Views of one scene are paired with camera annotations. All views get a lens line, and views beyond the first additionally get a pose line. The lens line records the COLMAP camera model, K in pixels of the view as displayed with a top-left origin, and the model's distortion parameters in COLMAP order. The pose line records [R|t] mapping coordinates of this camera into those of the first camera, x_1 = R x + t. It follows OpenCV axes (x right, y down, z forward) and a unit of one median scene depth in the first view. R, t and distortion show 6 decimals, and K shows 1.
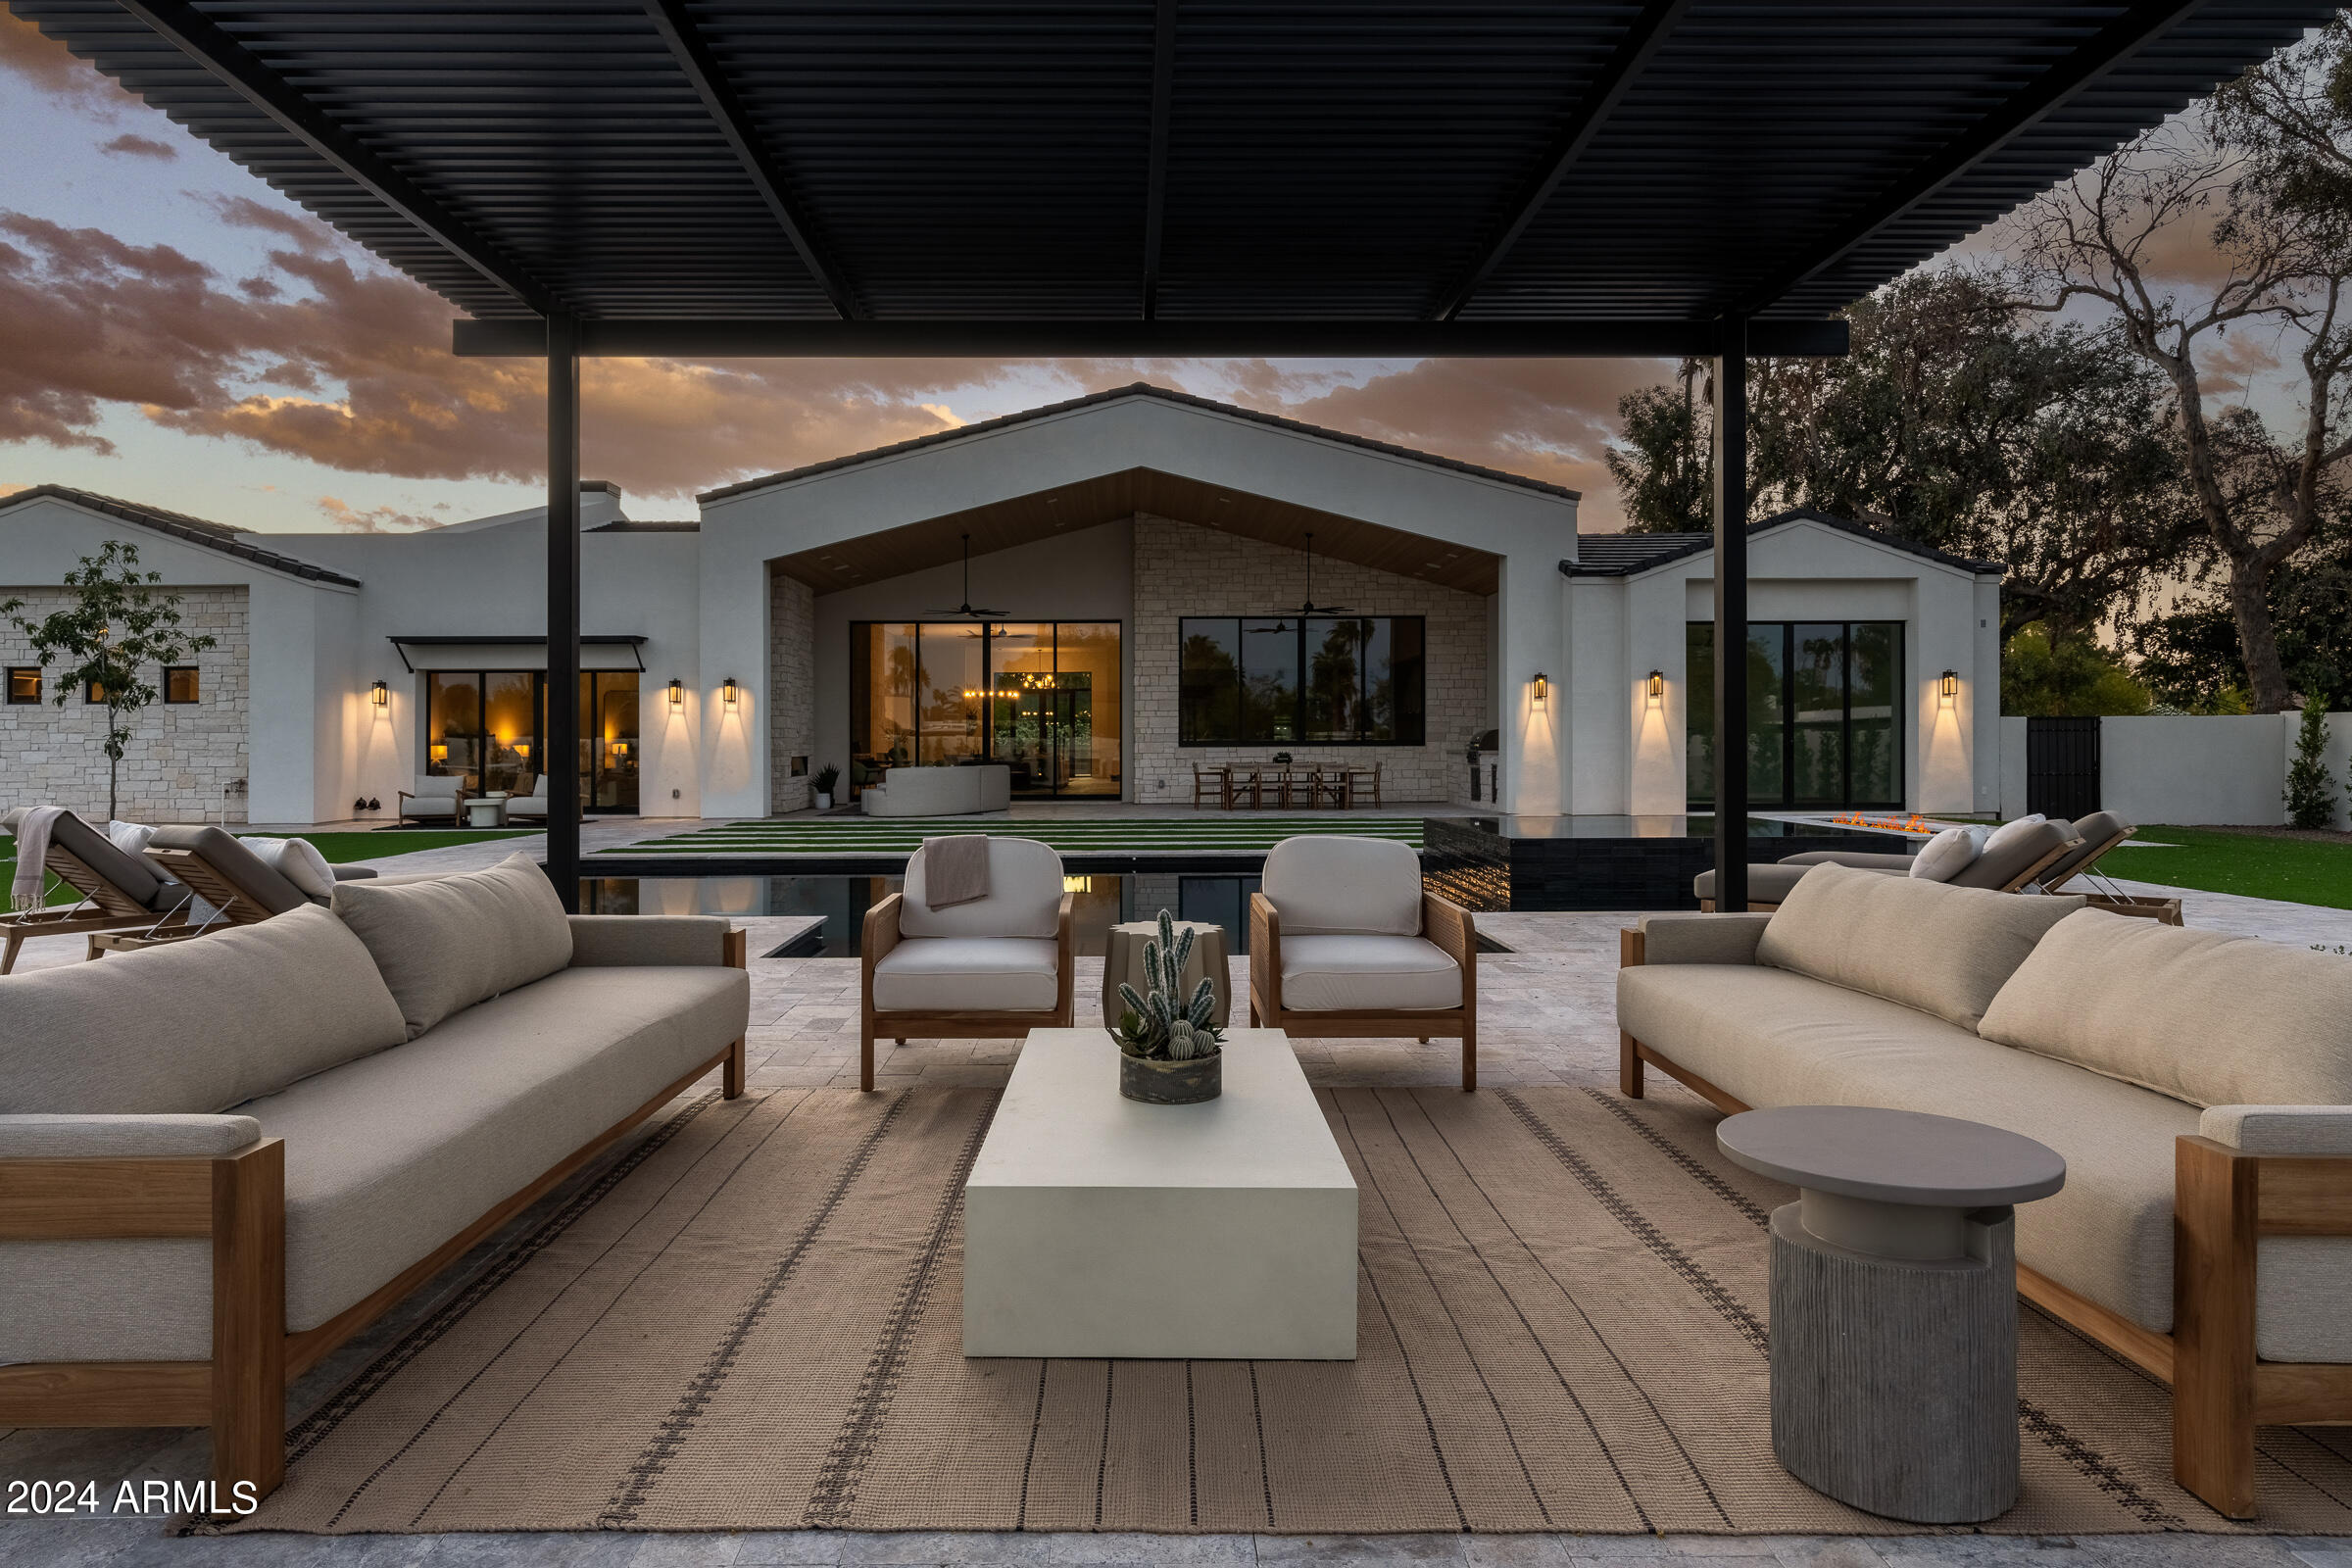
lens RADIAL K [[1411.4, 0, 1156.0], [0, 1411.4, 750.3], [0, 0, 1]] dist [-0.000145, -0.002503]
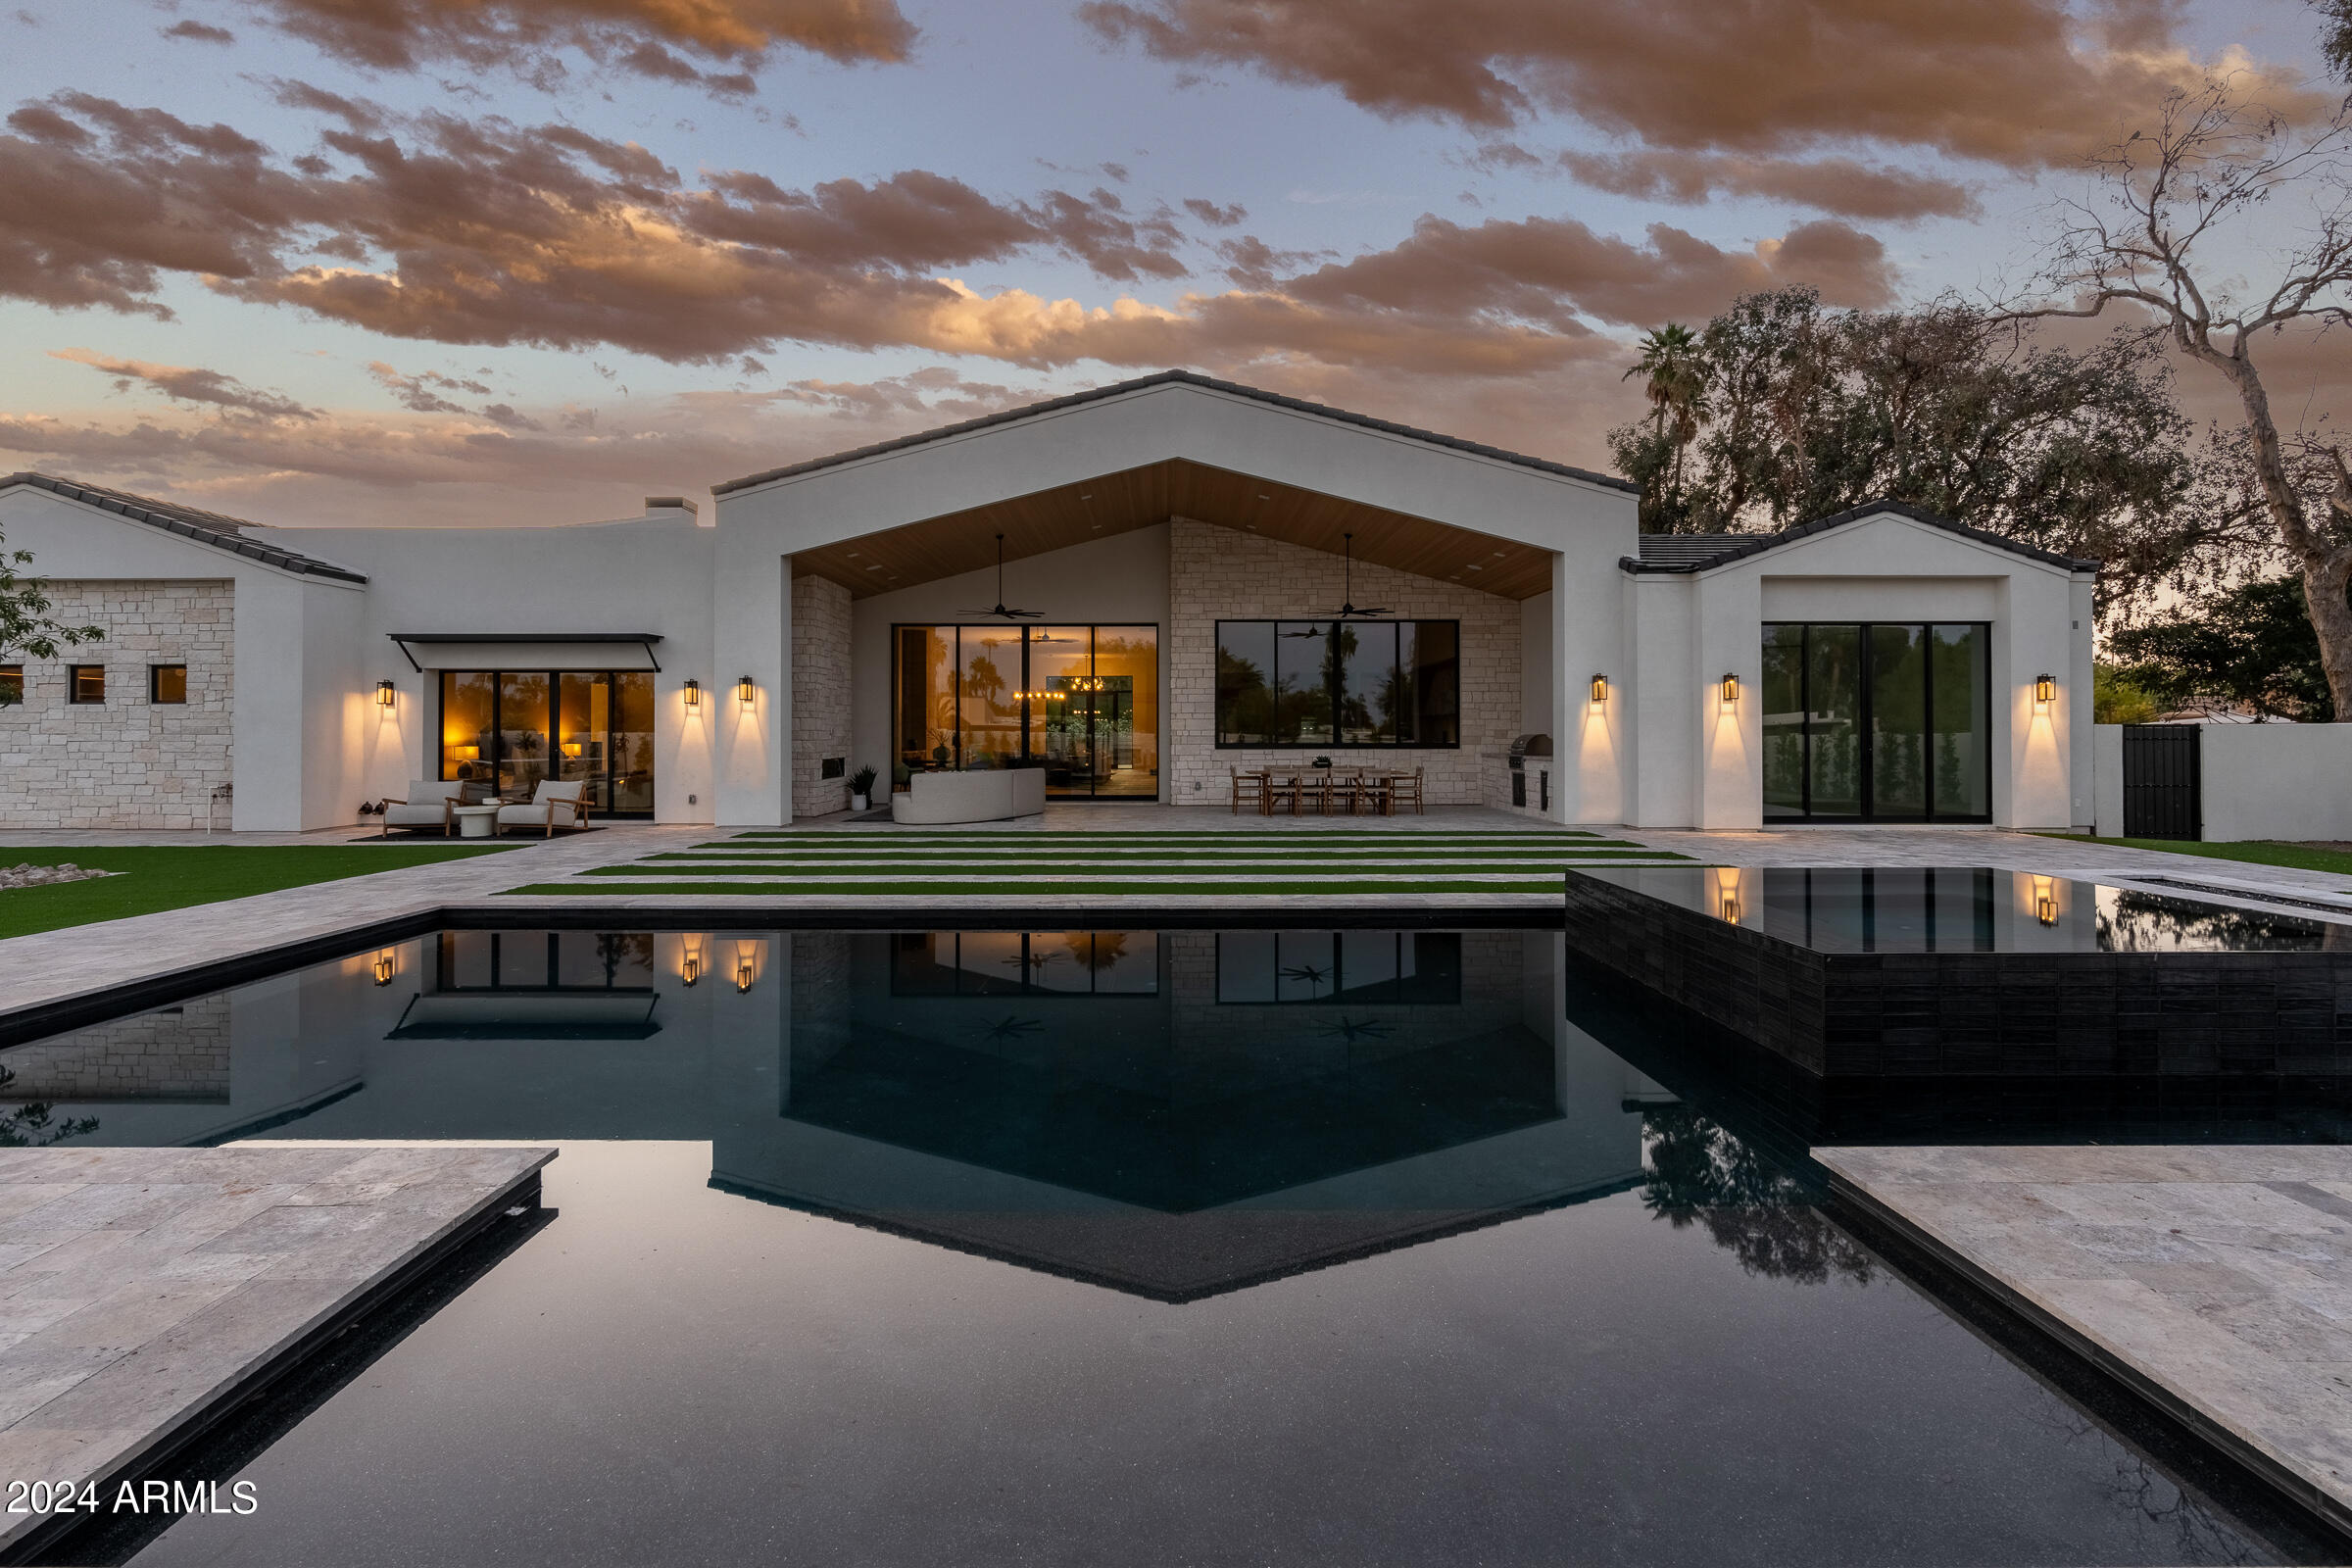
lens RADIAL K [[1103.3, 0, 1171.0], [0, 1103.3, 730.6], [0, 0, 1]] dist [-0.003703, 0.000450]
pose [[0.999908, 0.003690, -0.013069, -0.004840], [-0.003788, 0.999965, -0.007453, -0.010362], [0.013041, 0.007502, 0.999887, 0.230442]]
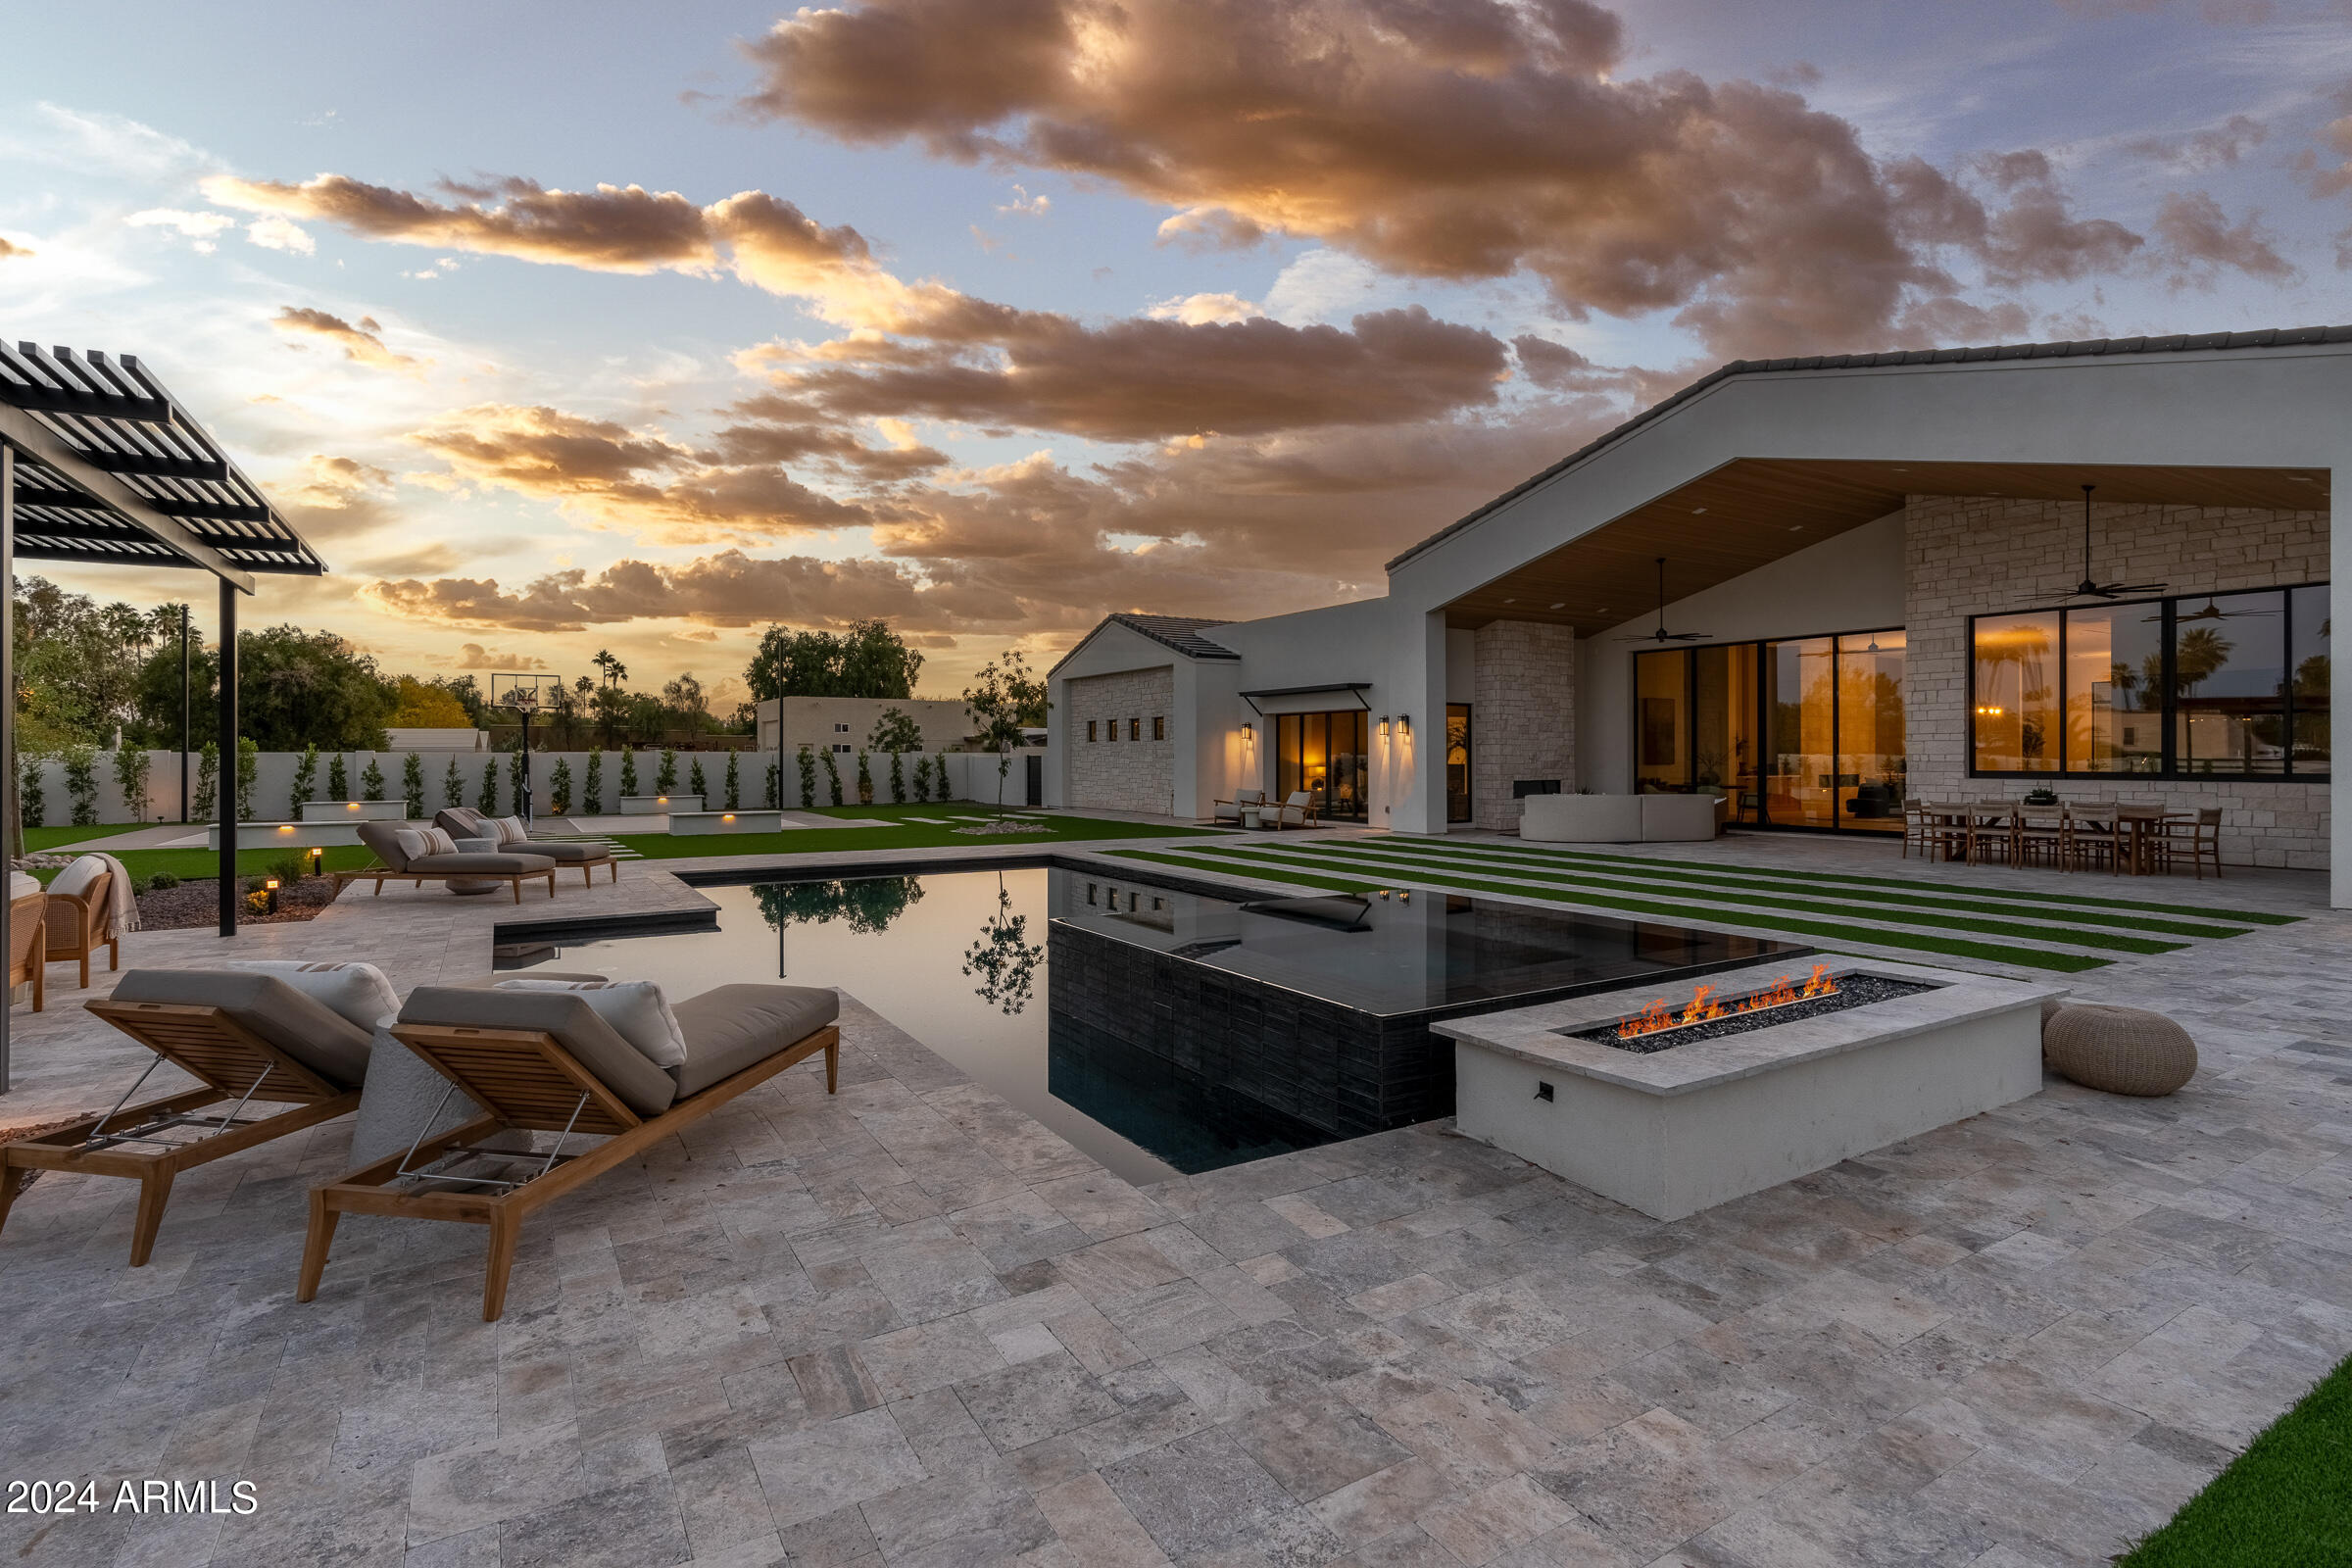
lens RADIAL K [[1111.0, 0, 1176.2], [0, 1111.0, 757.1], [0, 0, 1]] dist [-0.001836, 0.000542]
pose [[0.507385, 0.004506, -0.861708, 0.361241], [-0.006075, 0.999980, 0.001652, -0.013608], [0.861698, 0.004397, 0.507403, 0.316836]]
